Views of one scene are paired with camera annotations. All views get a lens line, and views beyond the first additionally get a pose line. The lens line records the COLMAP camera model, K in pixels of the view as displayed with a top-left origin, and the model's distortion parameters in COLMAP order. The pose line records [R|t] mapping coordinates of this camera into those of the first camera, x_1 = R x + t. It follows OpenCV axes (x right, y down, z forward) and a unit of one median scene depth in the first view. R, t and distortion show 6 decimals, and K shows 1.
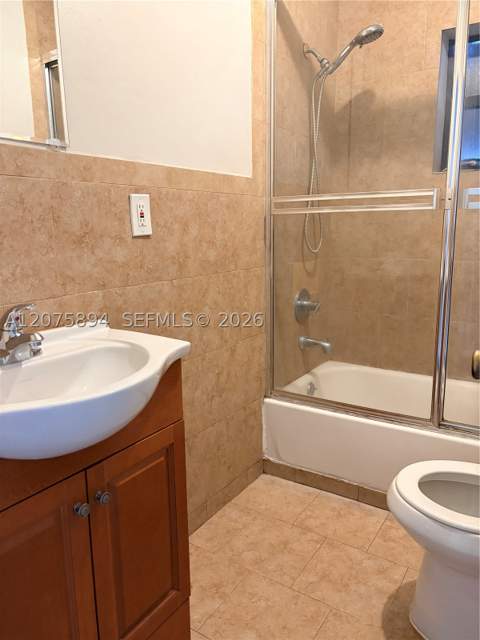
lens RADIAL K [[487.2, 0, 240.7], [0, 487.2, 320.7], [0, 0, 1]] dist [0.038138, -0.034755]
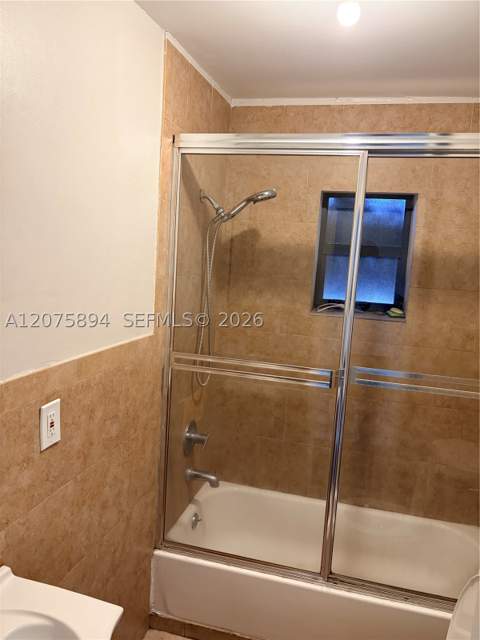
lens RADIAL K [[487.2, 0, 238.1], [0, 487.2, 320.5], [0, 0, 1]] dist [0.038138, -0.034755]
pose [[0.946303, 0.027438, 0.322115, -0.124275], [-0.014145, 0.998952, -0.043536, -0.266020], [-0.322972, 0.036642, 0.945699, 0.027674]]
